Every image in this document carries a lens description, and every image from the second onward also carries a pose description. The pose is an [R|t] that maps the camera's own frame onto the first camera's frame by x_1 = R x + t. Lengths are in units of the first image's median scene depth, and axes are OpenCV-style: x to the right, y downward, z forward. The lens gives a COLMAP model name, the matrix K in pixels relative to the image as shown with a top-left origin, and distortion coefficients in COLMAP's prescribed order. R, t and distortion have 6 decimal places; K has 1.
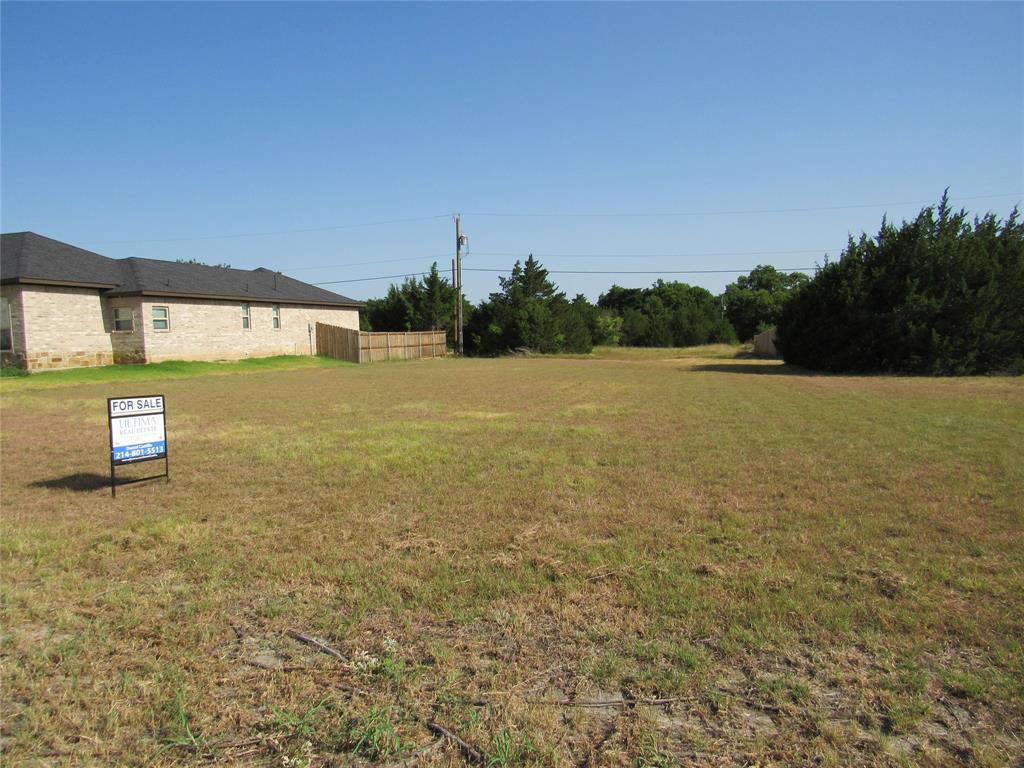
lens RADIAL K [[718.0, 0, 506.7], [0, 718.0, 383.5], [0, 0, 1]] dist [-0.012423, -0.002406]
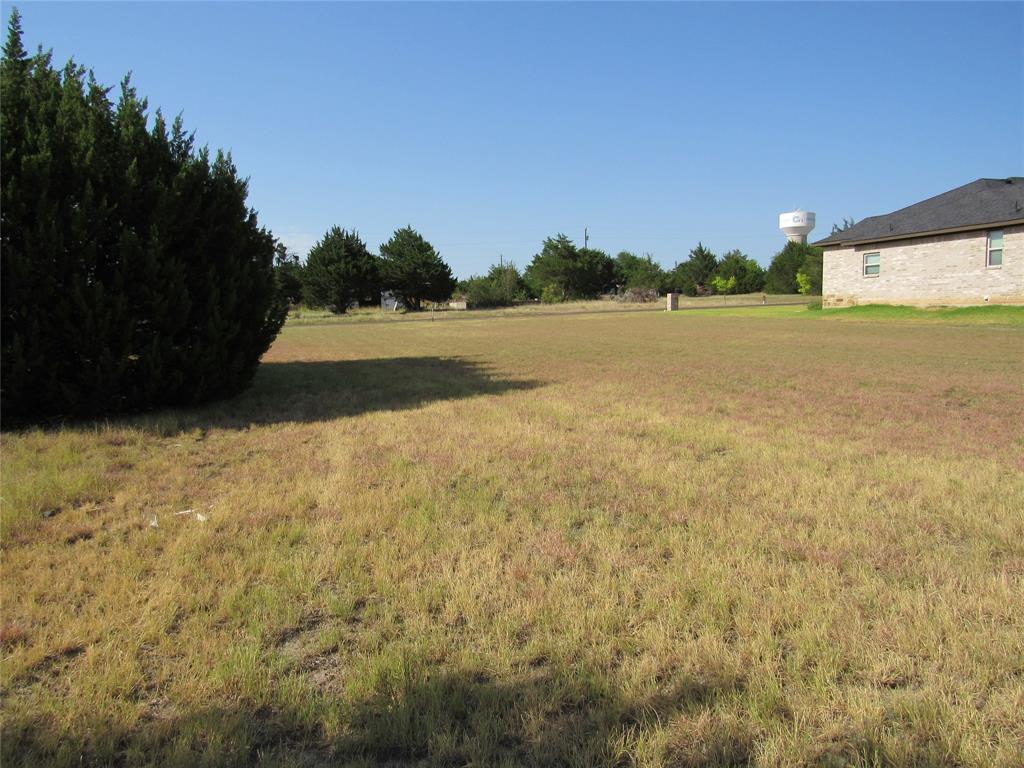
lens RADIAL K [[718.0, 0, 506.7], [0, 718.0, 383.5], [0, 0, 1]] dist [-0.012423, -0.002406]
pose [[-0.848093, 0.095771, -0.521120, 0.434107], [0.005010, 0.984934, 0.172857, -0.080705], [0.529824, 0.143988, -0.835795, 1.278558]]
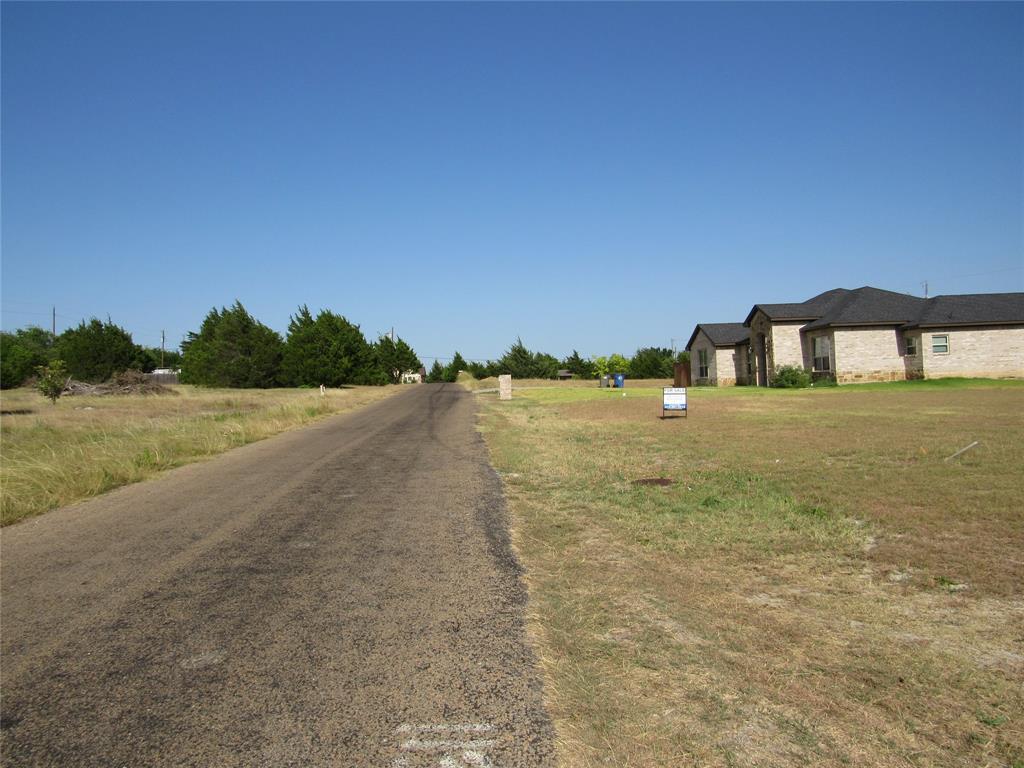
lens RADIAL K [[718.0, 0, 506.7], [0, 718.0, 383.5], [0, 0, 1]] dist [-0.012423, -0.002406]
pose [[0.314923, 0.010687, -0.949057, 0.379181], [-0.034646, 0.999400, -0.000243, 0.004918], [0.948485, 0.032958, 0.315104, -0.104528]]
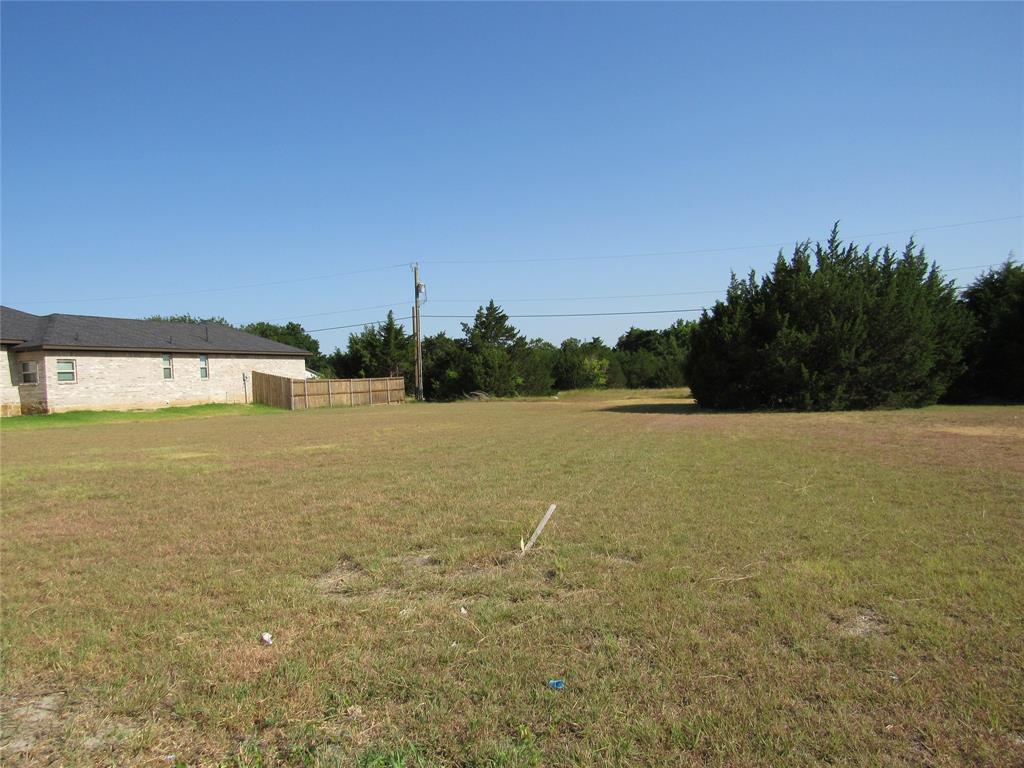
lens RADIAL K [[718.0, 0, 506.7], [0, 718.0, 383.5], [0, 0, 1]] dist [-0.012423, -0.002406]
pose [[0.997699, -0.021056, -0.064447, 0.183444], [0.016980, 0.997859, -0.063152, 0.004289], [0.065639, 0.061913, 0.995921, -0.006216]]
